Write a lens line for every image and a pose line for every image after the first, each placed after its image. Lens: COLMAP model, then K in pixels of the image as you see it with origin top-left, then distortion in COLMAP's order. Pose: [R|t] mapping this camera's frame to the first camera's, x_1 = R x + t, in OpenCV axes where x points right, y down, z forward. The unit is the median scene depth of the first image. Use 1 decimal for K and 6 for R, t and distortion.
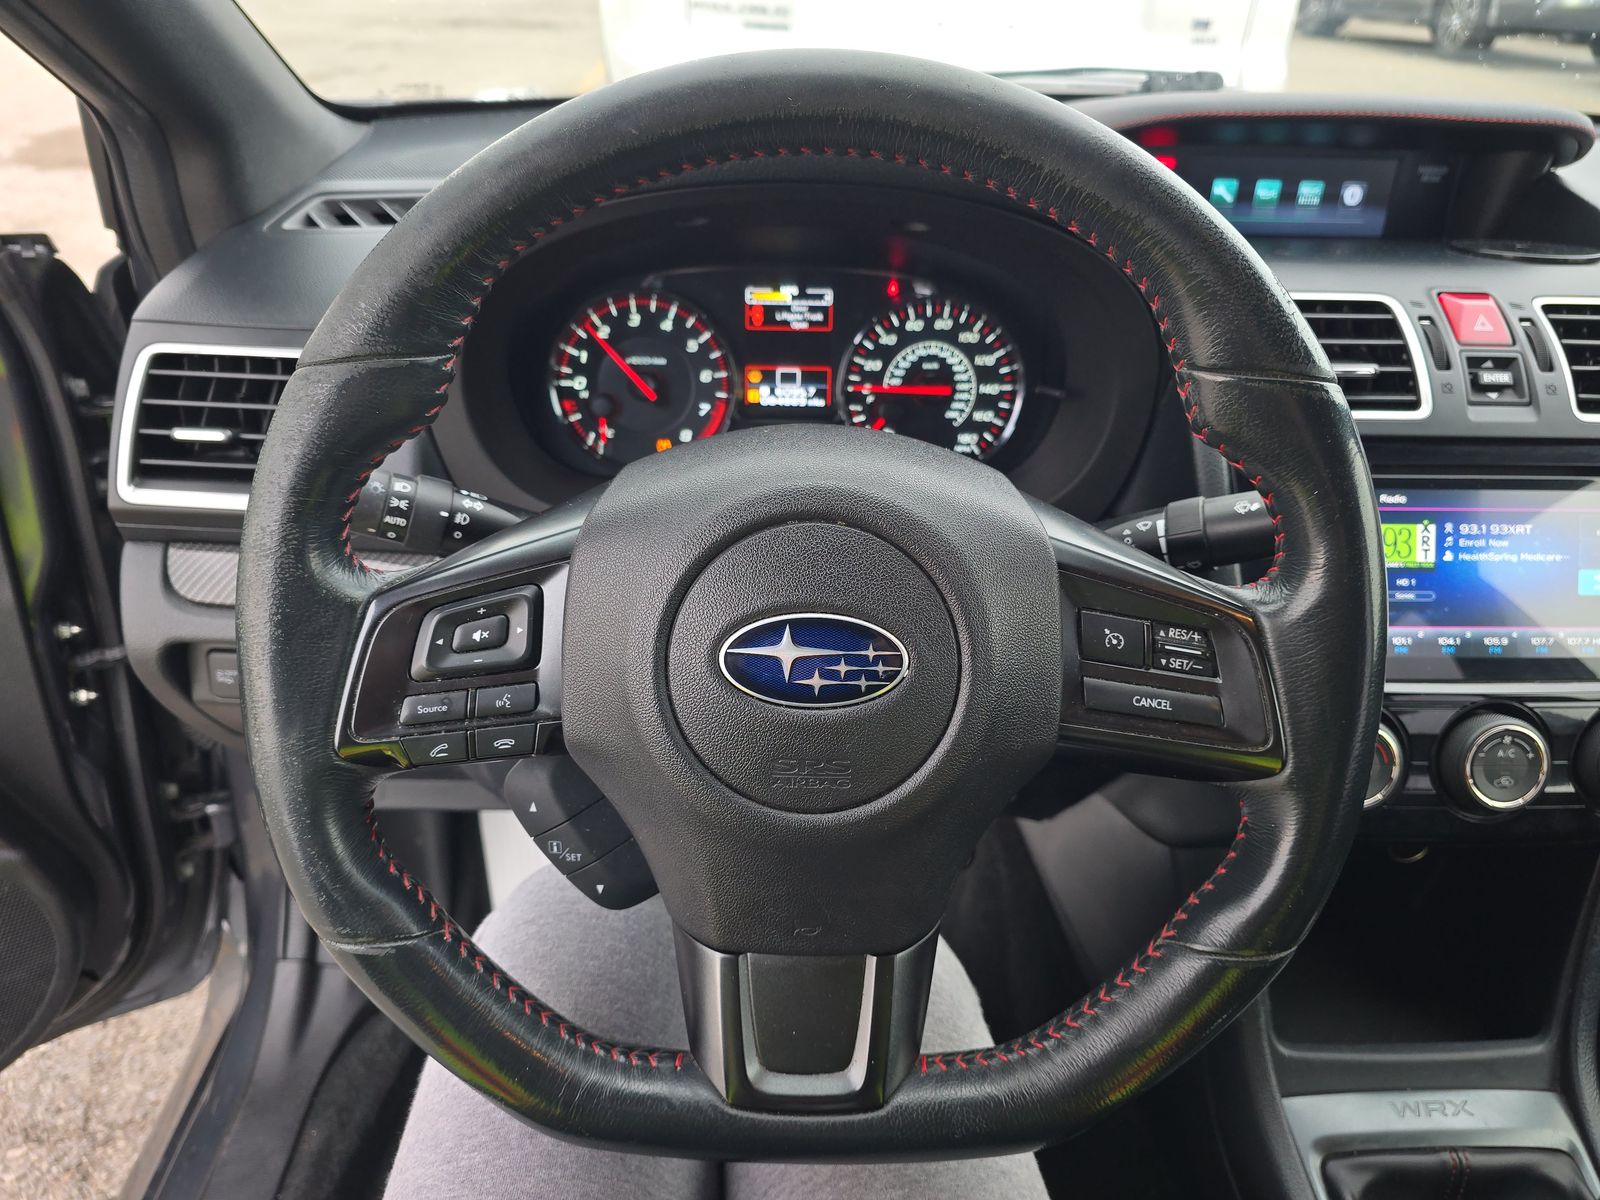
lens RADIAL K [[1051.8, 0, 800.0], [0, 1051.8, 600.0], [0, 0, 1]] dist [0.044341, -0.059737]
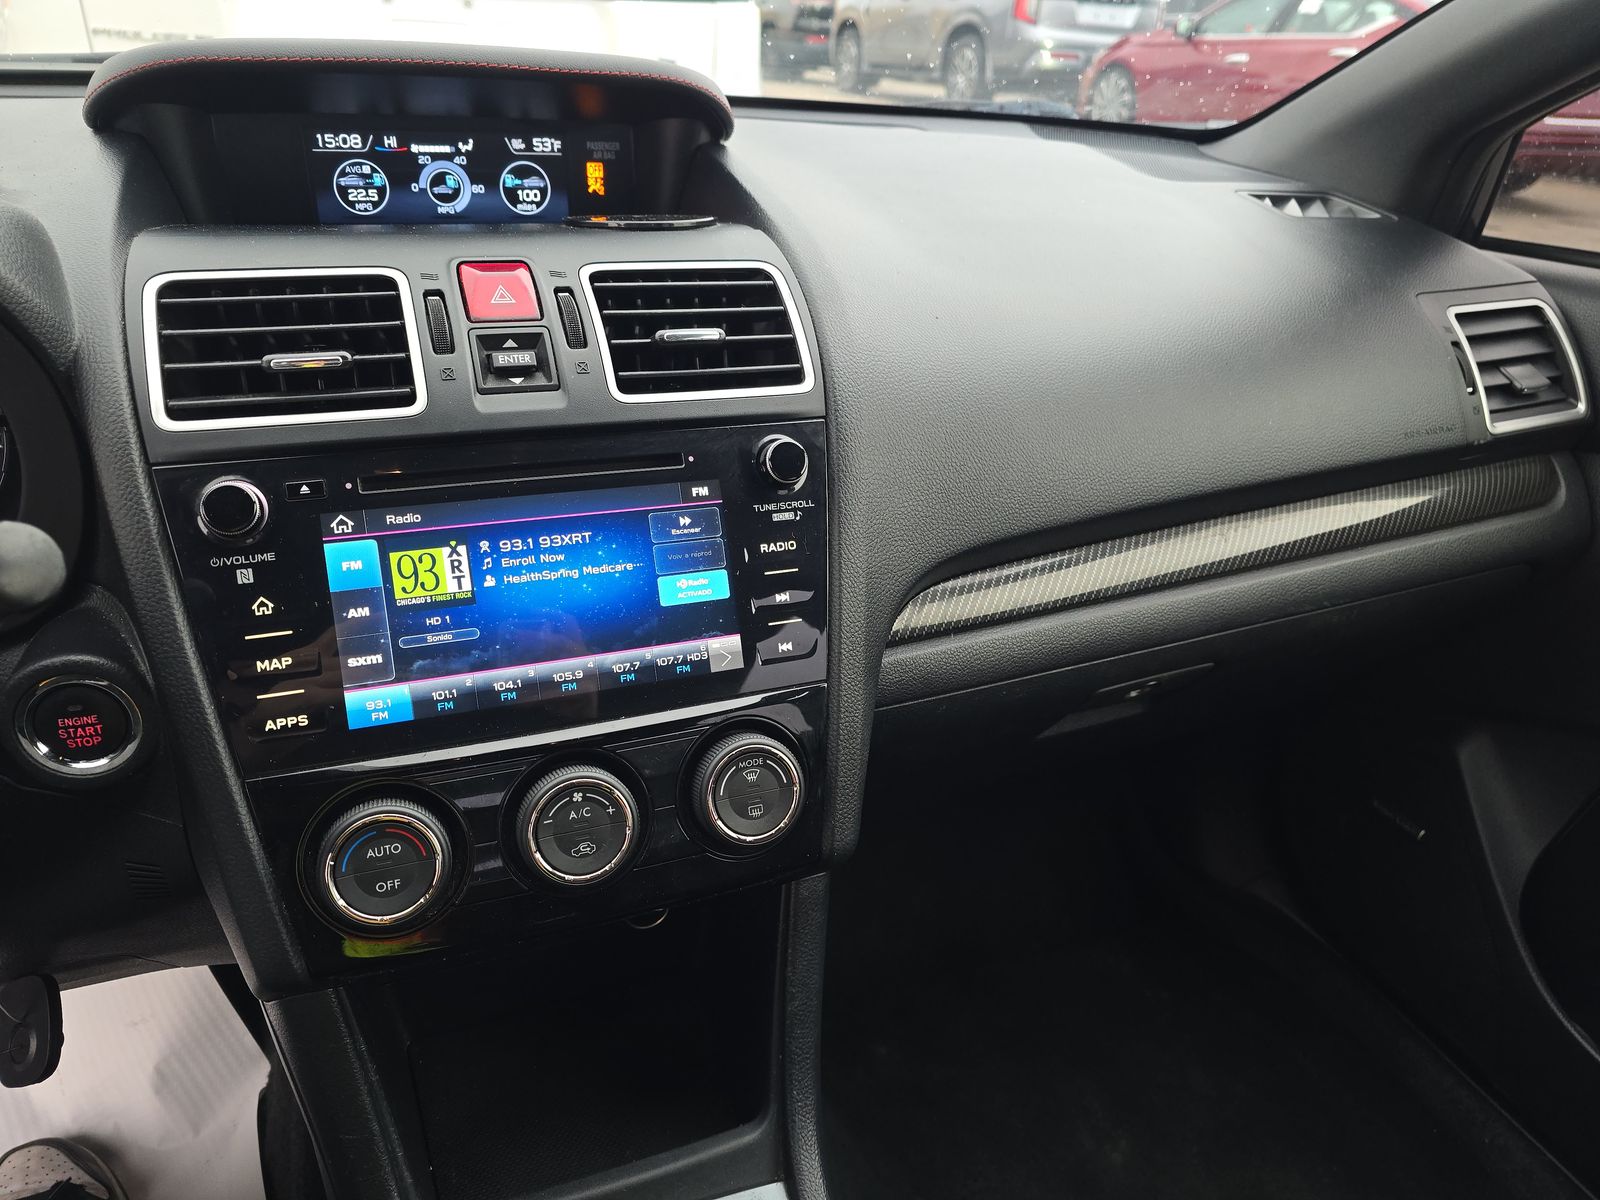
lens RADIAL K [[1051.8, 0, 800.0], [0, 1051.8, 600.0], [0, 0, 1]] dist [0.044341, -0.059737]
pose [[0.937912, -0.132433, 0.320596, 0.569169], [0.145723, 0.989167, -0.017707, 0.021070], [-0.314778, 0.063326, 0.947050, 0.166008]]
